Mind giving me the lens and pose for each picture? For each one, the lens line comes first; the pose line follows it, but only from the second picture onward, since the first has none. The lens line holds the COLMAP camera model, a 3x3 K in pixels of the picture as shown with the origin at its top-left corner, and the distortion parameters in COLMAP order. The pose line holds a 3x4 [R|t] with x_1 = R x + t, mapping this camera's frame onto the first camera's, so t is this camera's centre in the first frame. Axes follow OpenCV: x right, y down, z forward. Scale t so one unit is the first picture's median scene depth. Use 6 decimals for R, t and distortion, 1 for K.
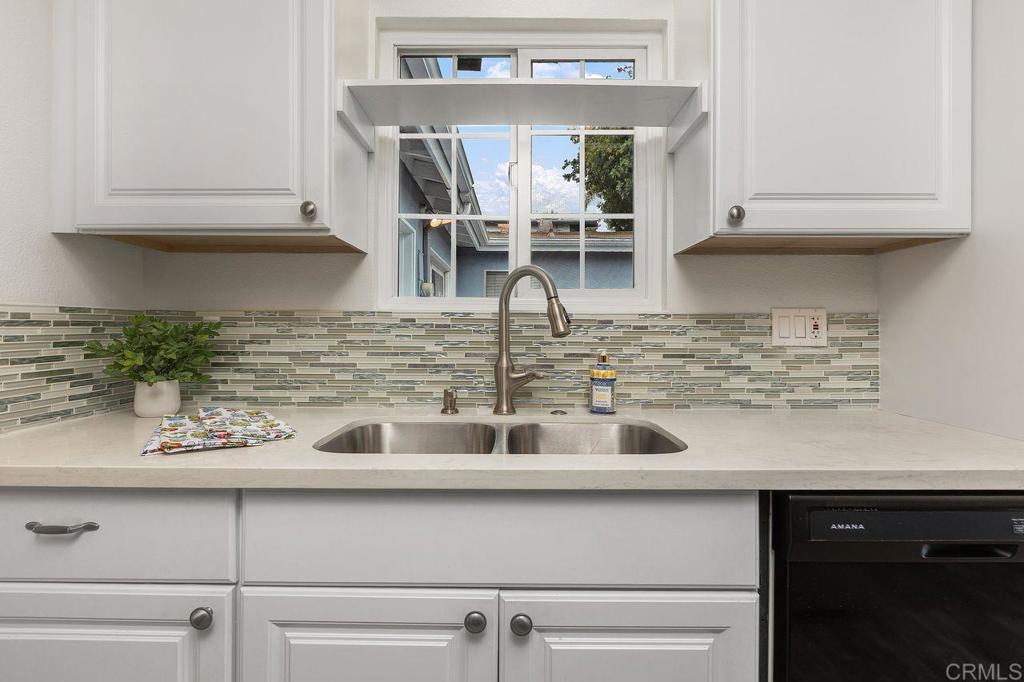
lens RADIAL K [[506.0, 0, 514.5], [0, 506.0, 330.3], [0, 0, 1]] dist [-0.009746, 0.000115]
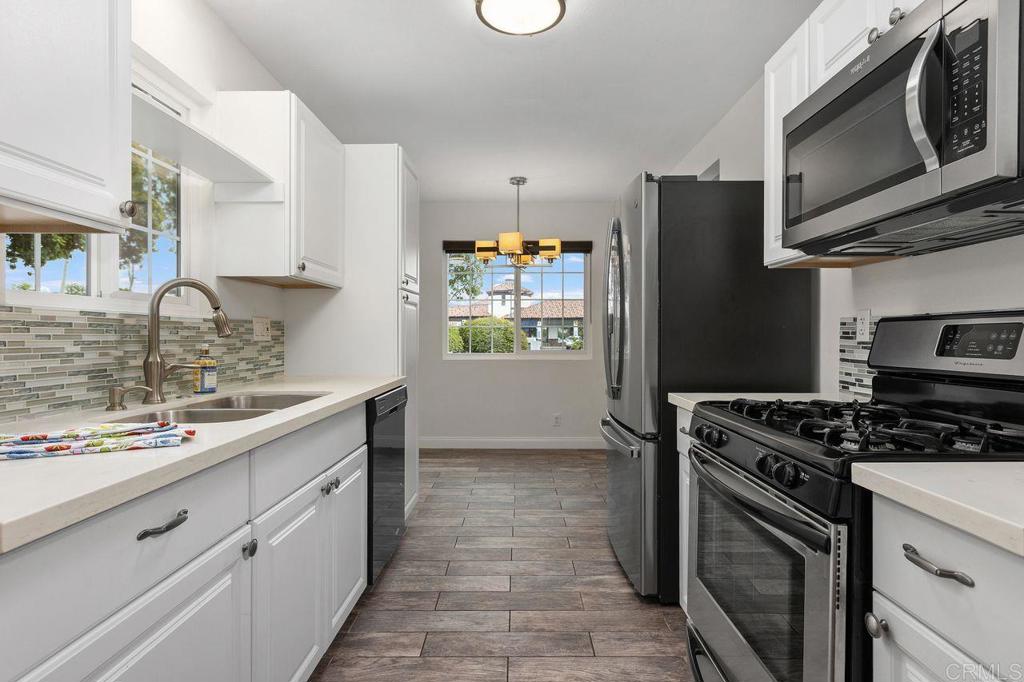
lens RADIAL K [[532.8, 0, 517.5], [0, 532.8, 334.3], [0, 0, 1]] dist [0.006954, 0.001188]
pose [[0.006749, -0.002279, 0.999975, -1.152562], [-0.007482, 0.999969, 0.002330, 0.000183], [-0.999949, -0.007497, 0.006732, 0.165441]]
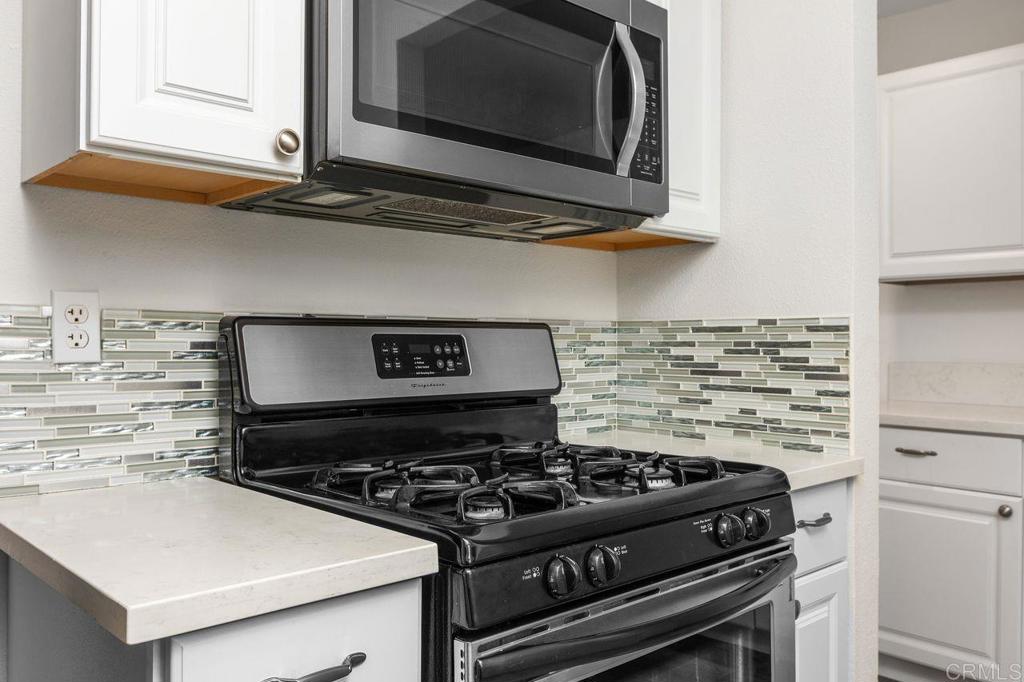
lens RADIAL K [[841.8, 0, 511.6], [0, 841.8, 337.0], [0, 0, 1]] dist [0.003580, 0.001225]
pose [[-0.732614, -0.014083, -0.680498, 0.425681], [-0.002706, 0.999838, -0.017778, 0.002002], [0.680639, -0.011183, -0.732534, 0.304905]]
